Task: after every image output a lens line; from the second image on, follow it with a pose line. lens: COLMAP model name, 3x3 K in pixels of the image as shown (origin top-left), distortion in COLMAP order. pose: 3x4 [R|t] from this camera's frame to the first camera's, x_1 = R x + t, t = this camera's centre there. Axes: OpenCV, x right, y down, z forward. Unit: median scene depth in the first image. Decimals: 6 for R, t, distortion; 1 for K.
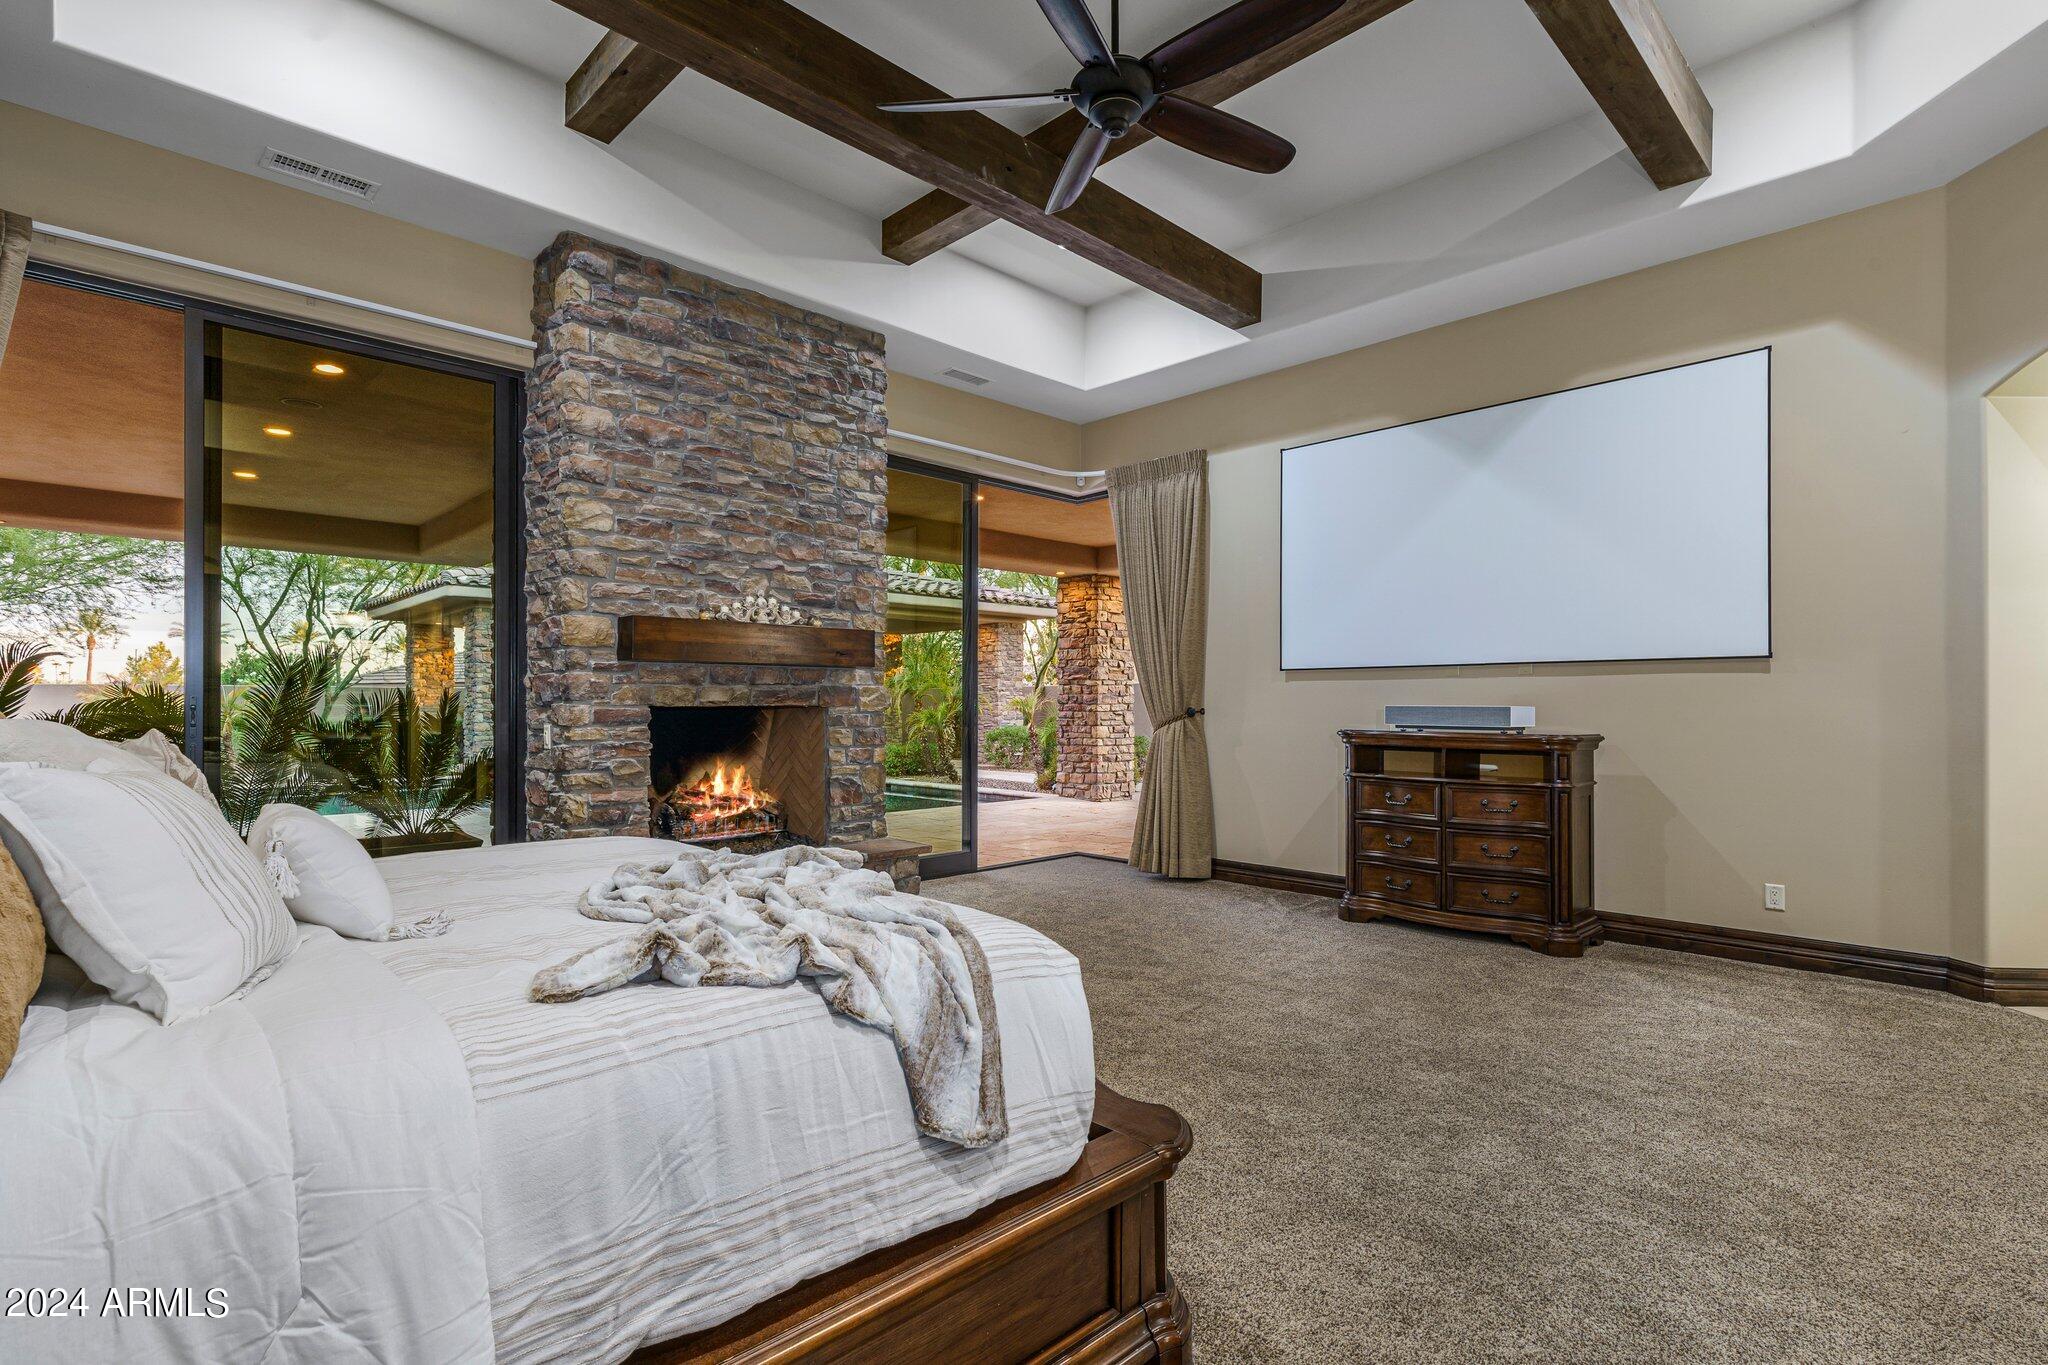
lens RADIAL K [[974.4, 0, 994.9], [0, 974.4, 703.4], [0, 0, 1]] dist [0.007413, -0.000577]
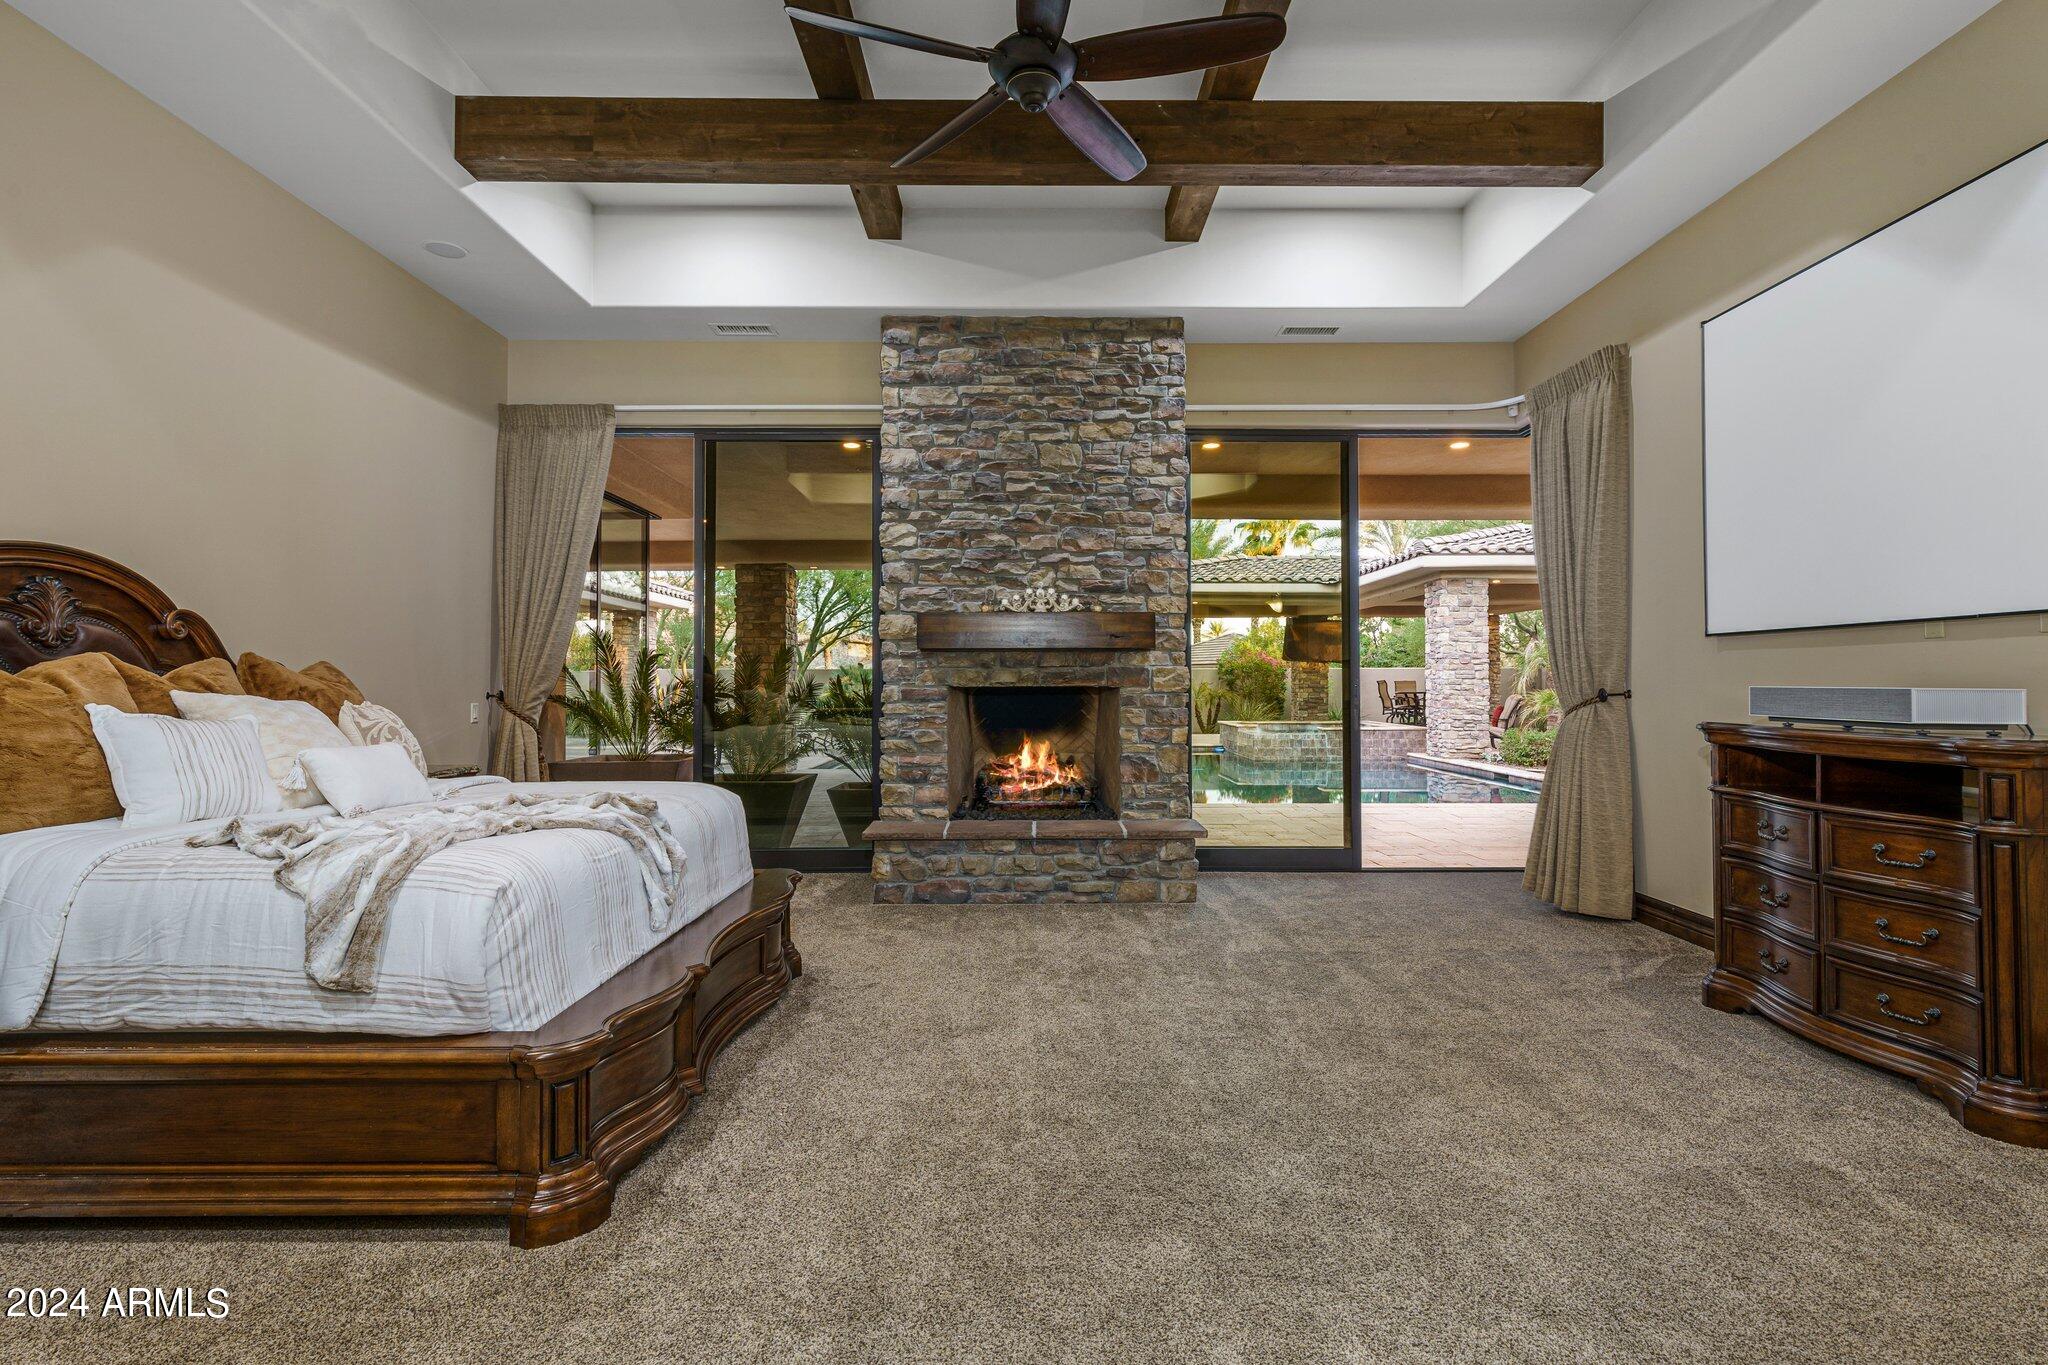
lens RADIAL K [[974.4, 0, 1028.1], [0, 974.4, 664.9], [0, 0, 1]] dist [0.007413, -0.000577]
pose [[0.722019, -0.014143, -0.691729, 0.508406], [0.002641, 0.999840, -0.017686, -0.002426], [0.691868, 0.010943, 0.721941, 0.185458]]
